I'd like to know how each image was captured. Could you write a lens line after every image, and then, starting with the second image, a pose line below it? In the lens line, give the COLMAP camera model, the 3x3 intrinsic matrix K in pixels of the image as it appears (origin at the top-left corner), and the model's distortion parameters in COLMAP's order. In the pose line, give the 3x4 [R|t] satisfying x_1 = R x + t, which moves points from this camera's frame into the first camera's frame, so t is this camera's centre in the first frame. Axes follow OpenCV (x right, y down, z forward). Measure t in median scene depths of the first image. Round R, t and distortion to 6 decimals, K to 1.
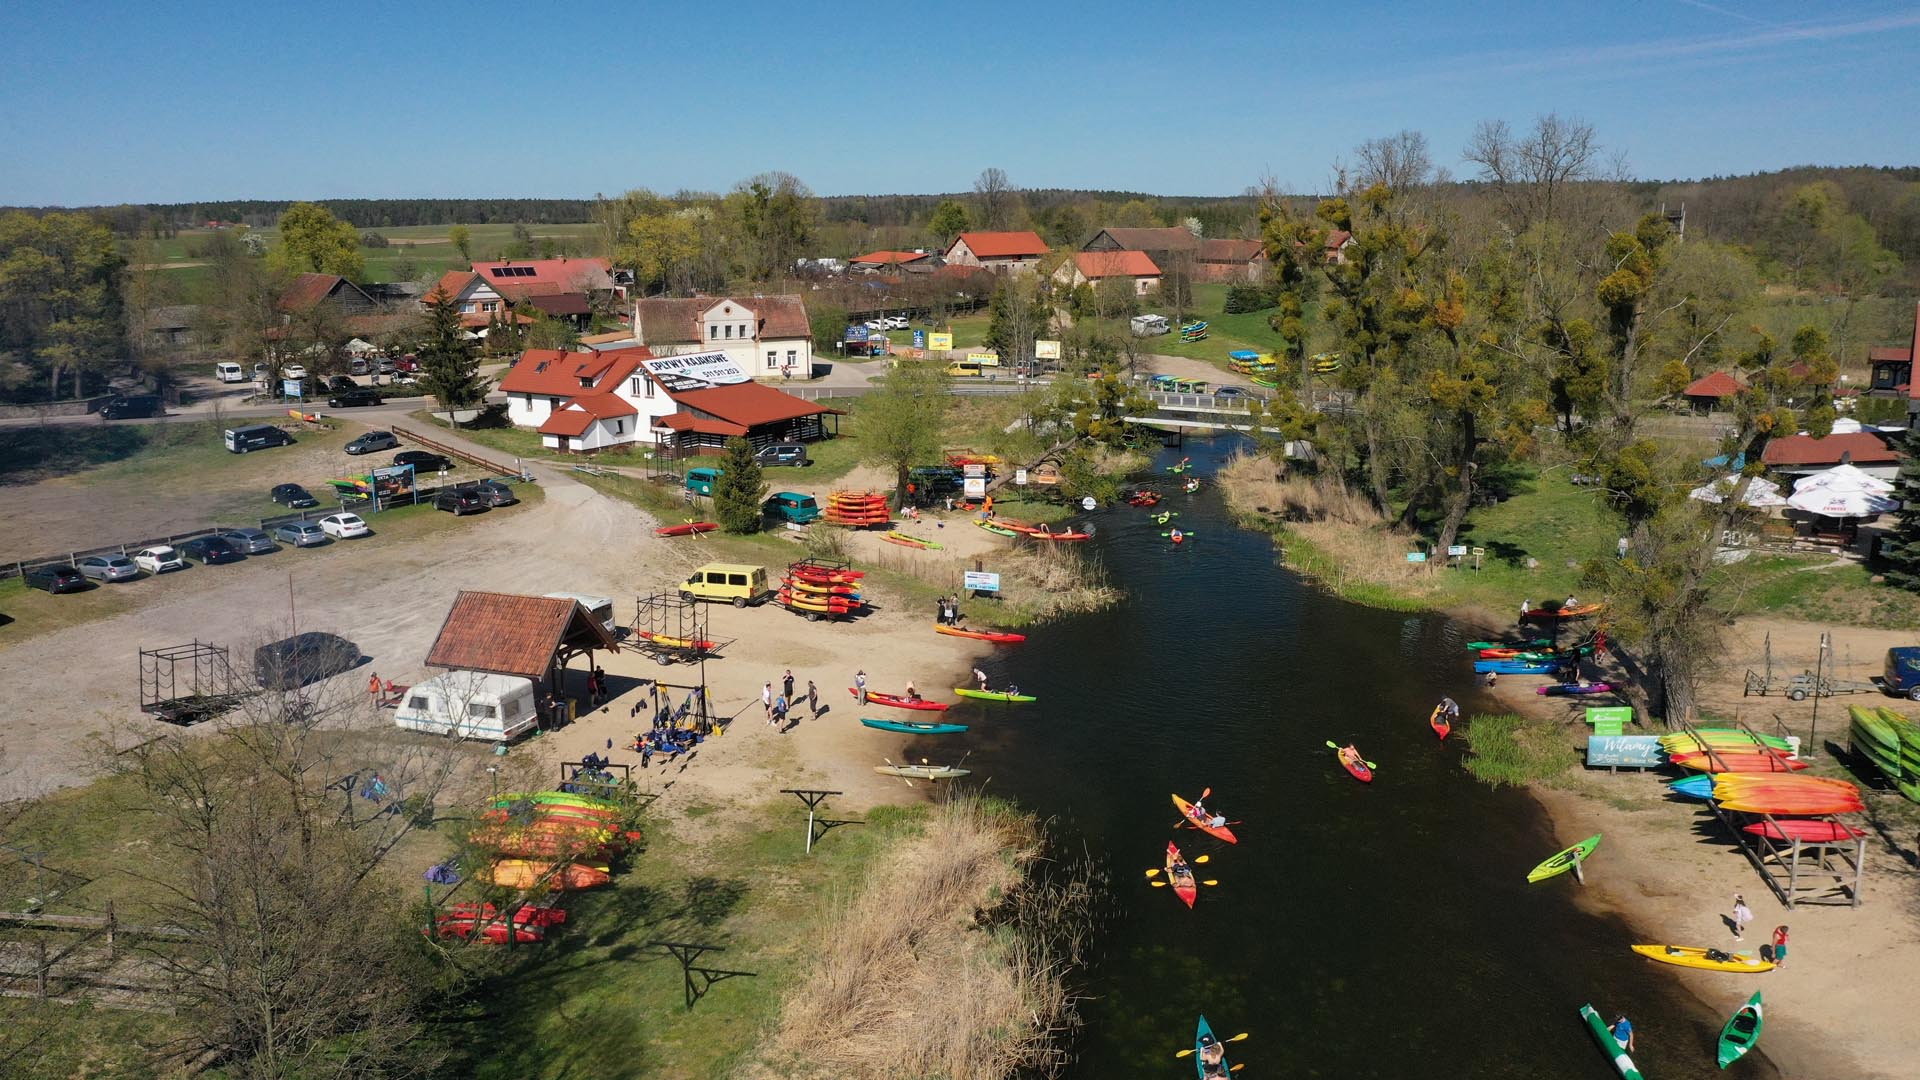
lens RADIAL K [[1519.7, 0, 960.0], [0, 1519.7, 540.0], [0, 0, 1]] dist [-0.005704, 0.001639]
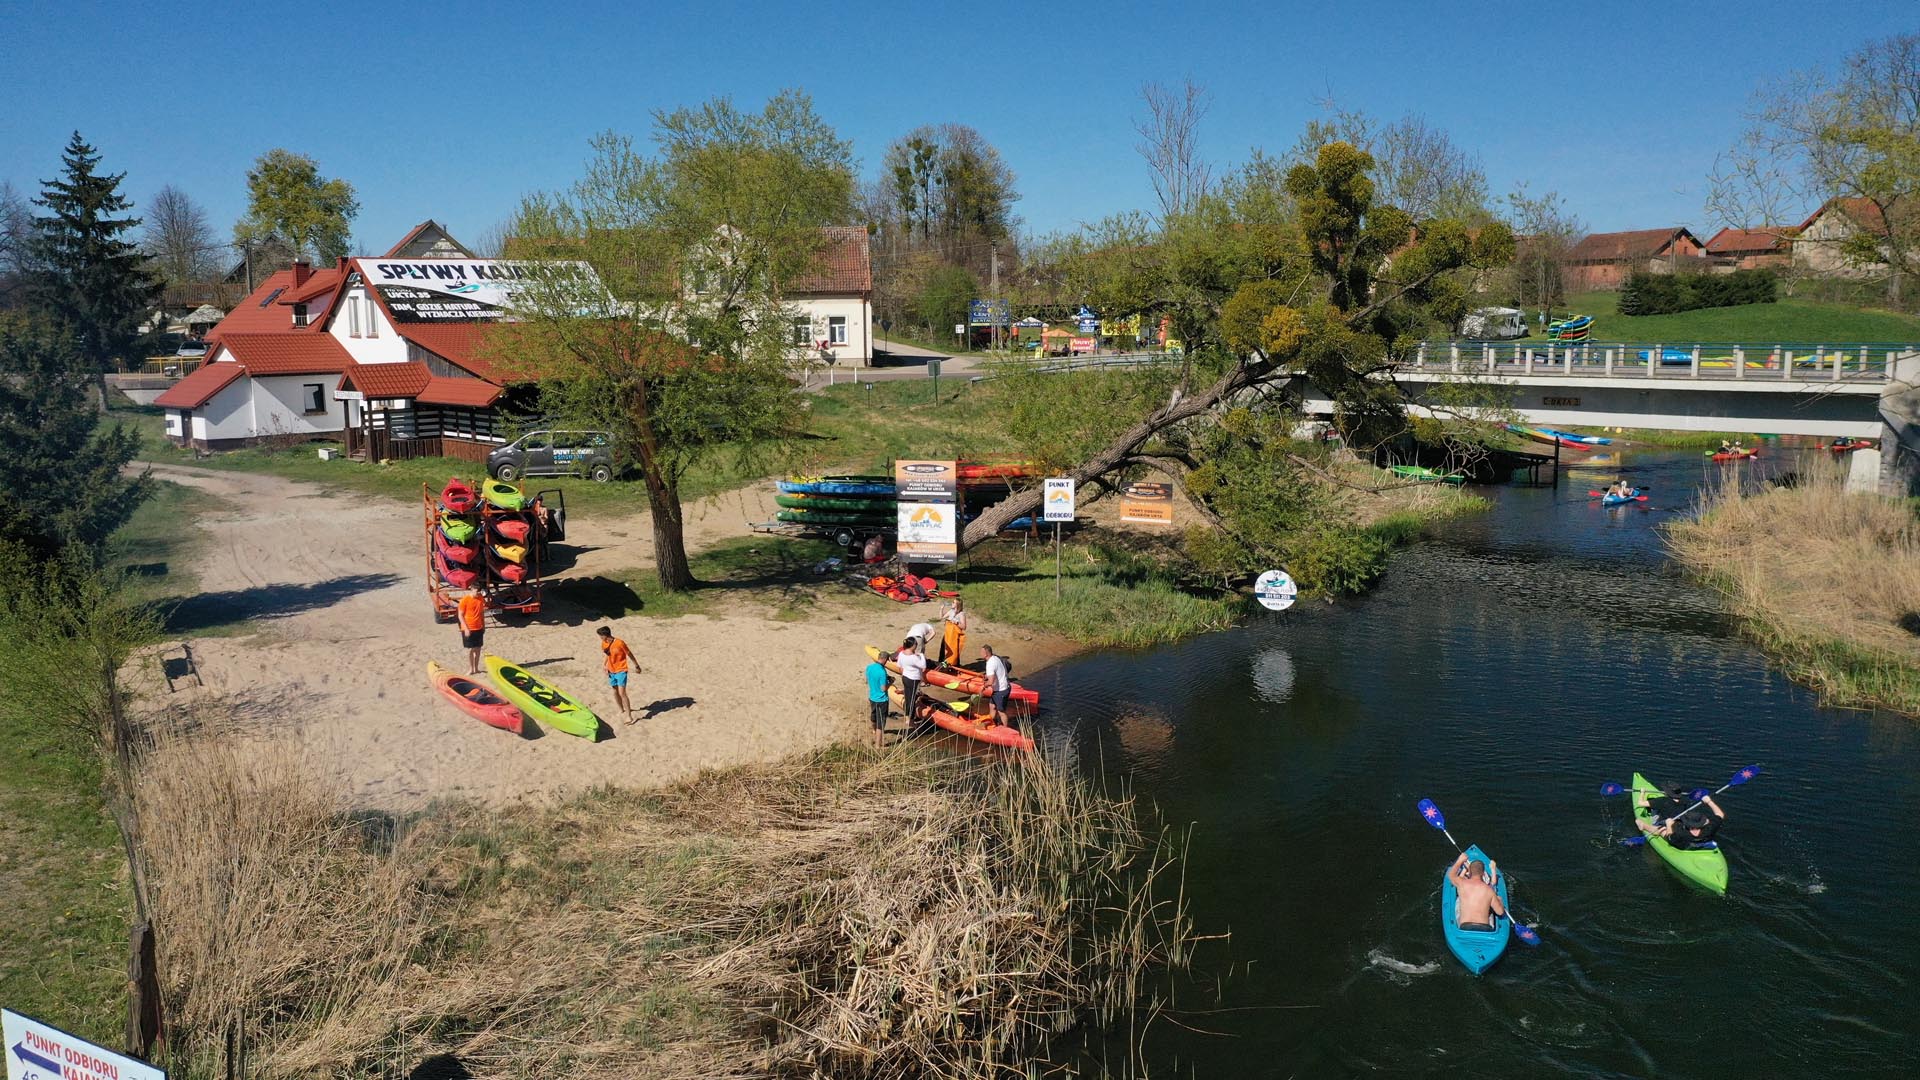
lens RADIAL K [[1519.7, 0, 960.0], [0, 1519.7, 540.0], [0, 0, 1]] dist [-0.005704, 0.001639]
pose [[0.976861, 0.031409, -0.211557, 0.072919], [-0.044942, 0.997218, -0.059464, -0.010720], [0.209101, 0.067596, 0.975555, 0.566713]]
